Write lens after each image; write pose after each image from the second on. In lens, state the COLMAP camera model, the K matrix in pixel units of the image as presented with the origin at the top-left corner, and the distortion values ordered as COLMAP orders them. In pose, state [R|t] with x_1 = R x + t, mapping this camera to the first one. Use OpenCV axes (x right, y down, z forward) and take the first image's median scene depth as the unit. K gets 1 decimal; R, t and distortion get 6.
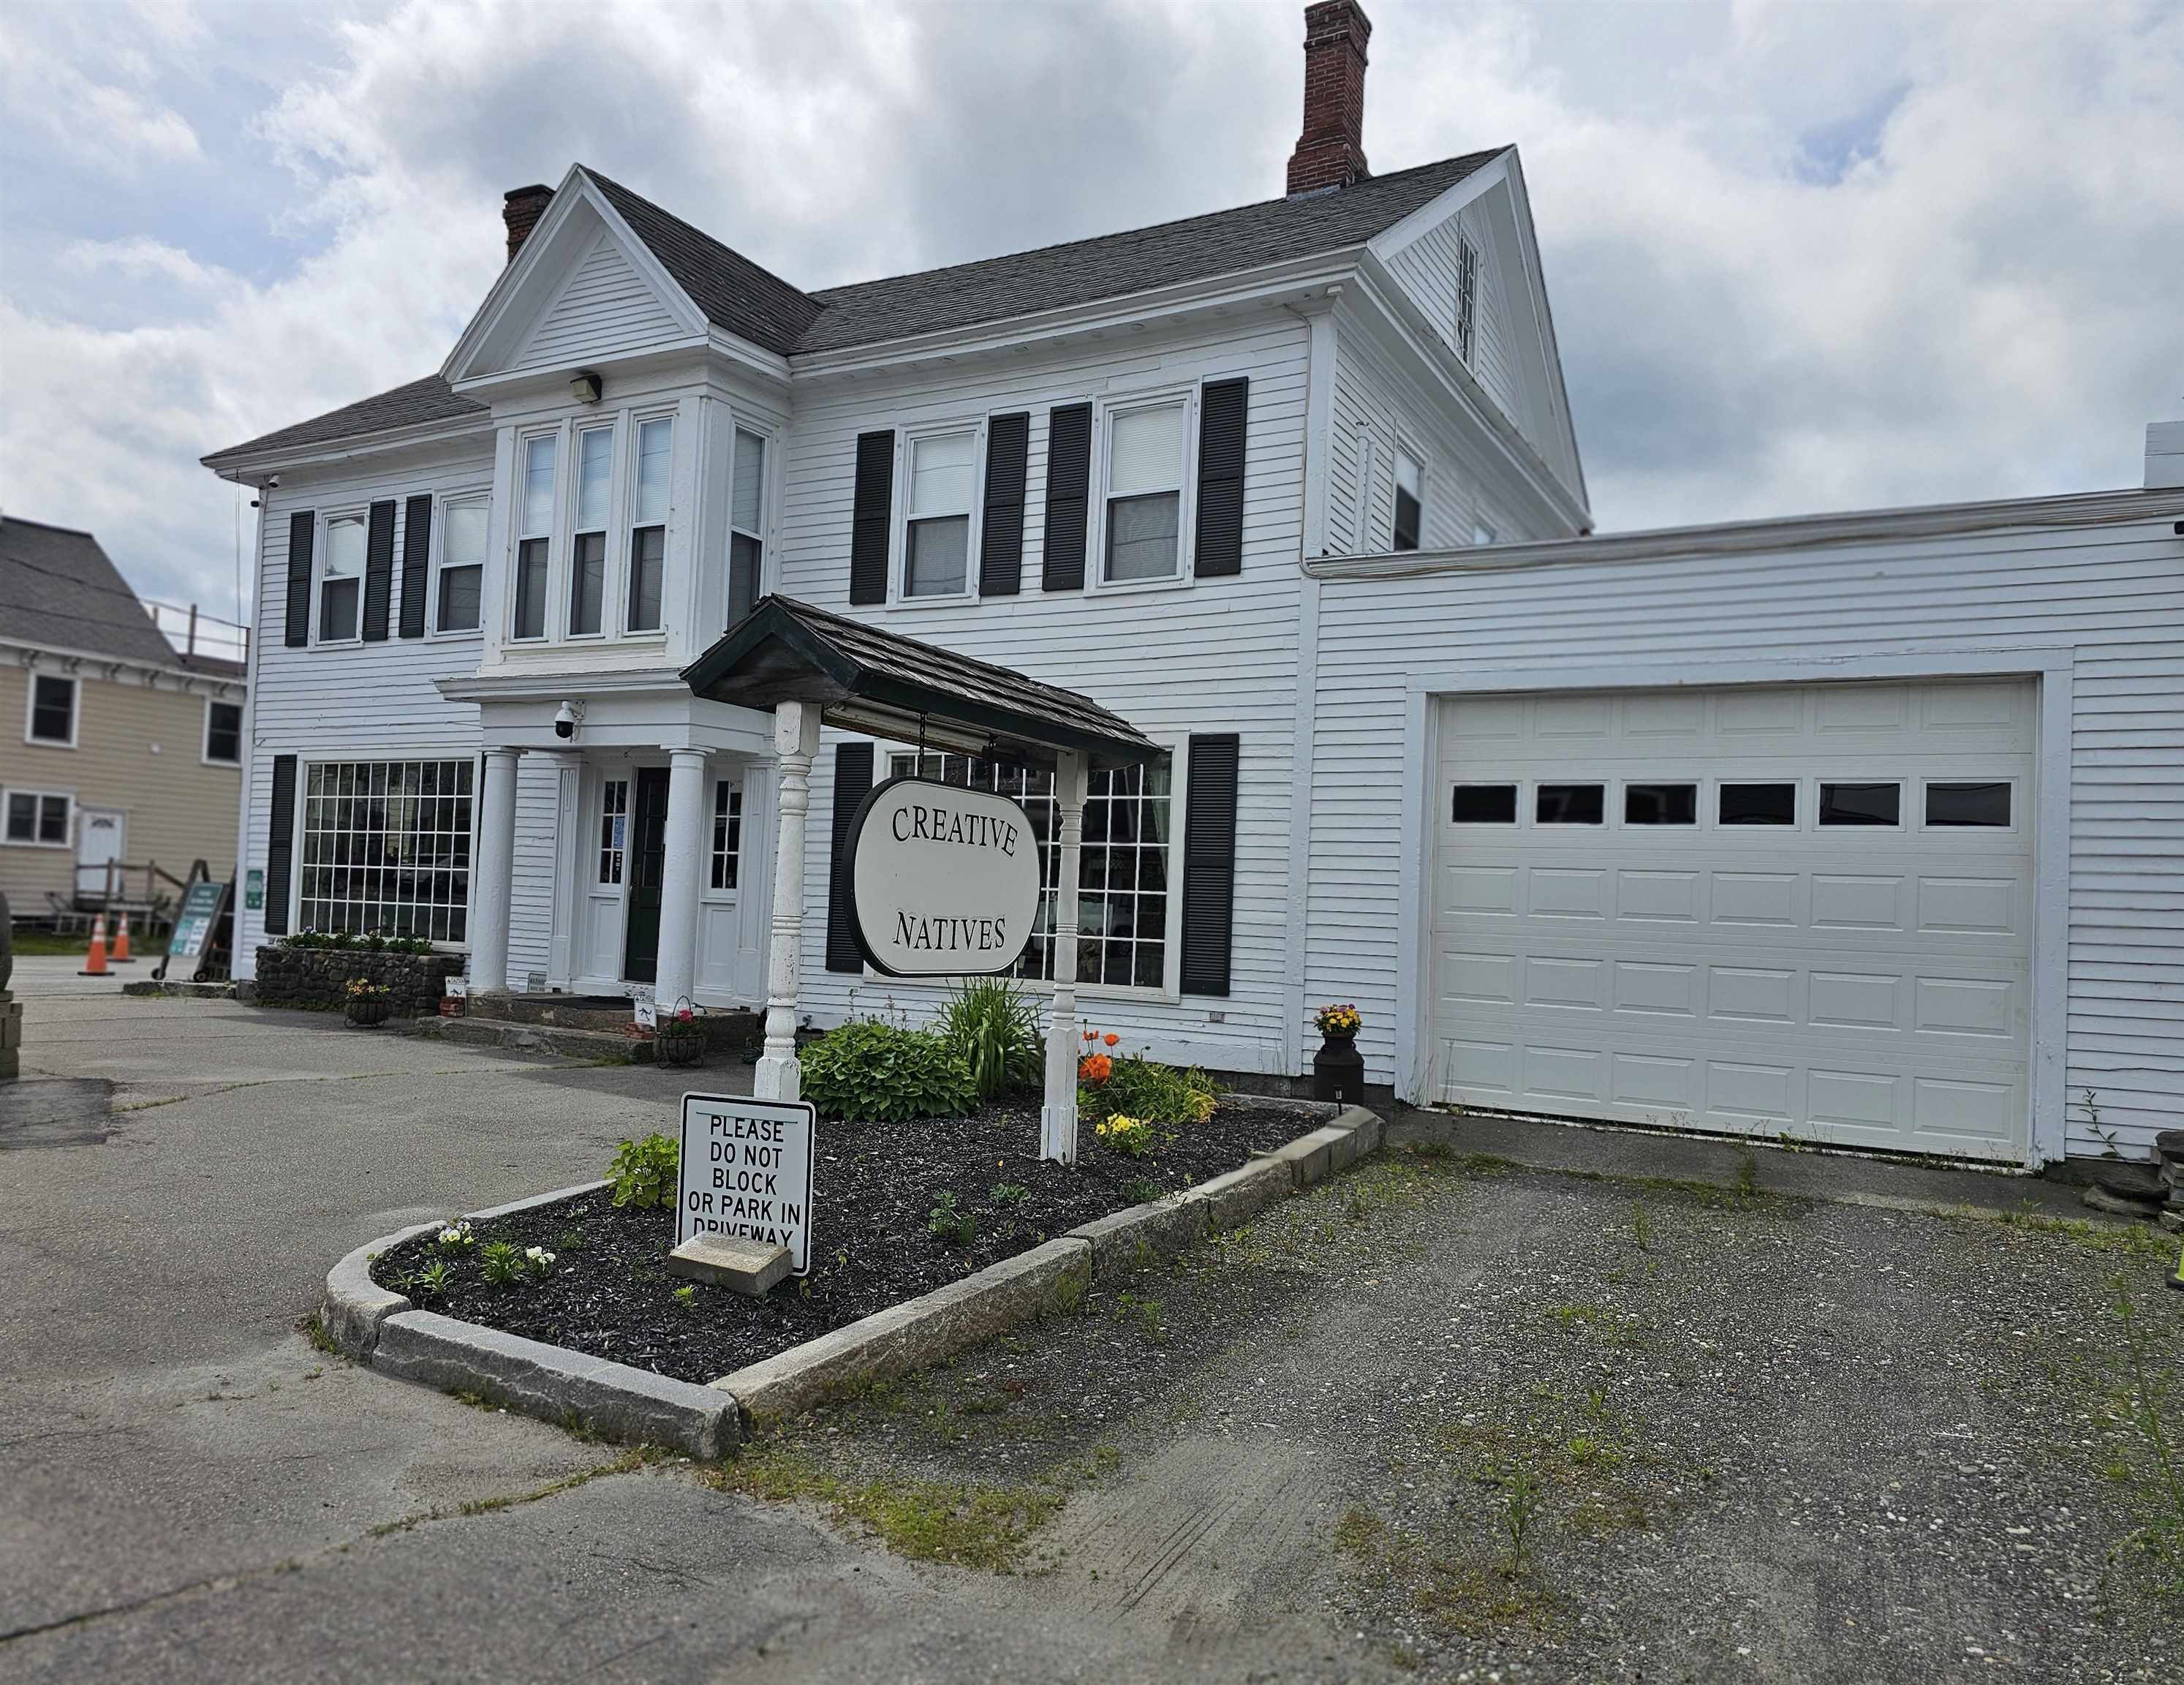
lens RADIAL K [[1493.3, 0, 1106.6], [0, 1493.3, 855.5], [0, 0, 1]] dist [0.062085, -0.063286]
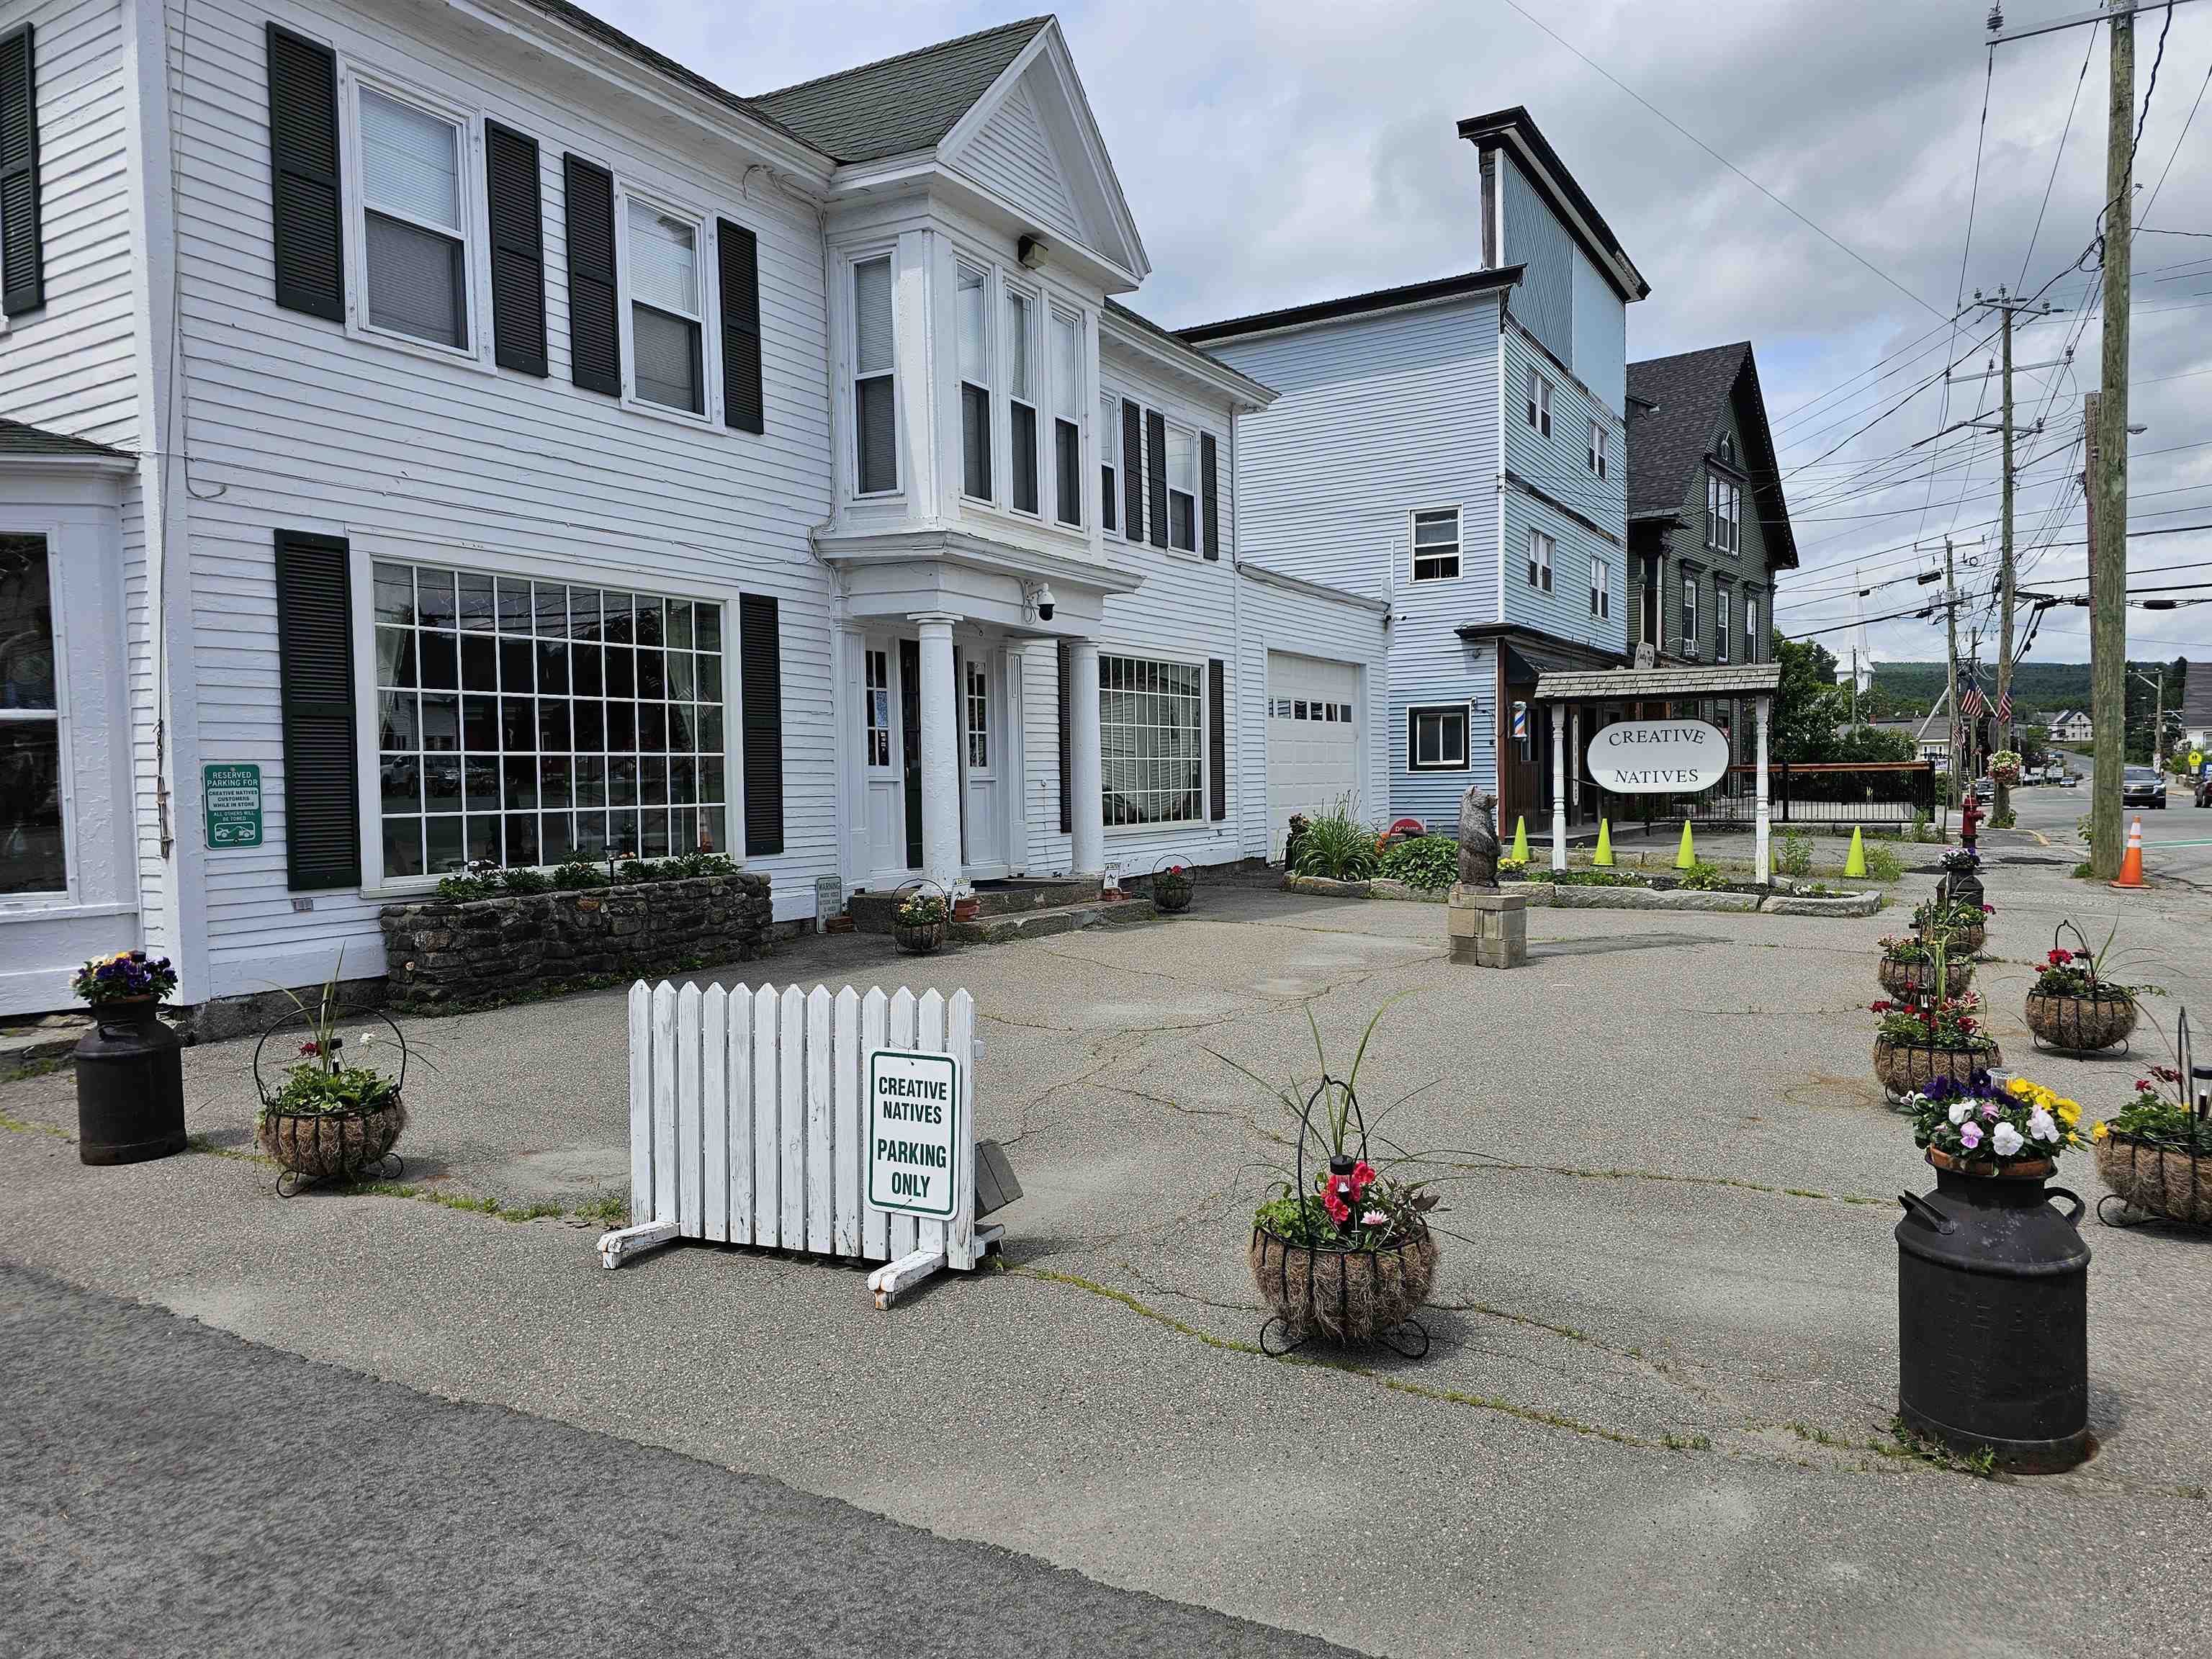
lens RADIAL K [[1478.7, 0, 1106.0], [0, 1478.7, 829.5], [0, 0, 1]] dist [0.058184, -0.058686]
pose [[0.027785, -0.072548, 0.996978, -1.660385], [-0.014589, 0.997227, 0.072973, -0.013568], [-0.999507, -0.016573, 0.026650, 1.156598]]
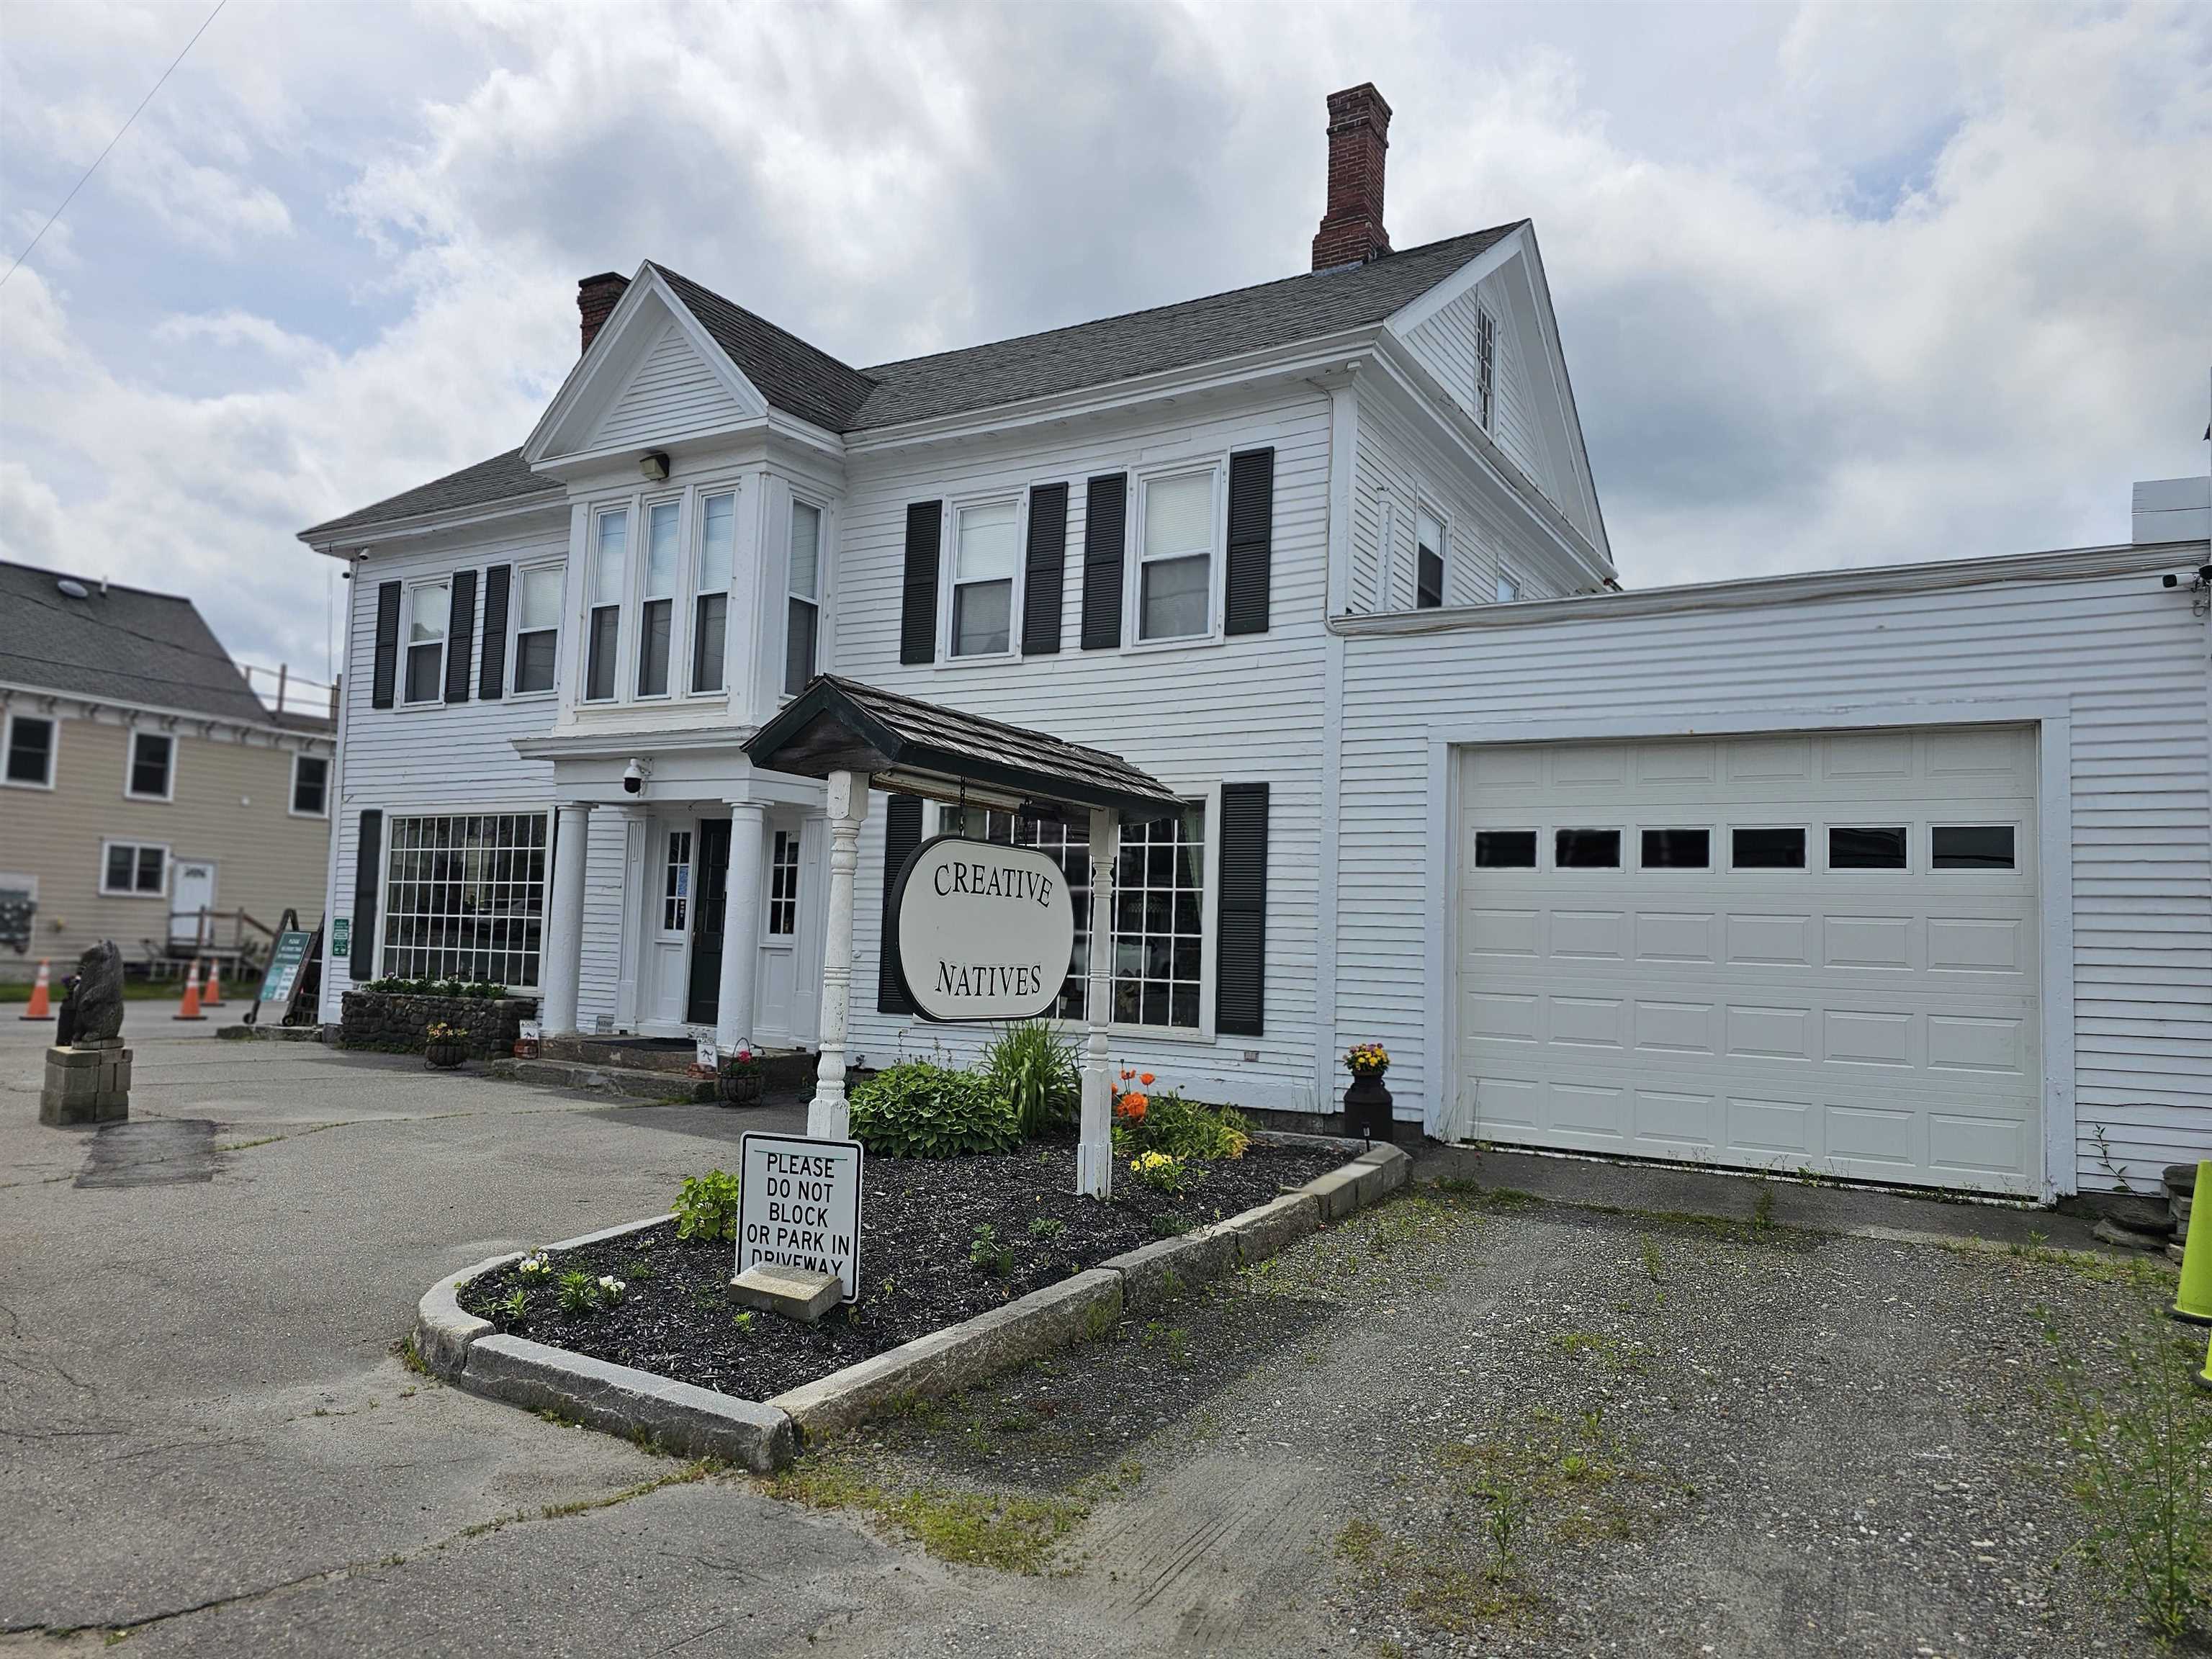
lens RADIAL K [[1478.7, 0, 1106.0], [0, 1478.7, 829.5], [0, 0, 1]] dist [0.058184, -0.058686]
pose [[0.999331, -0.010041, -0.035163, 0.011388], [0.008566, 0.999088, -0.041842, -0.007351], [0.035551, 0.041513, 0.998505, -0.039972]]
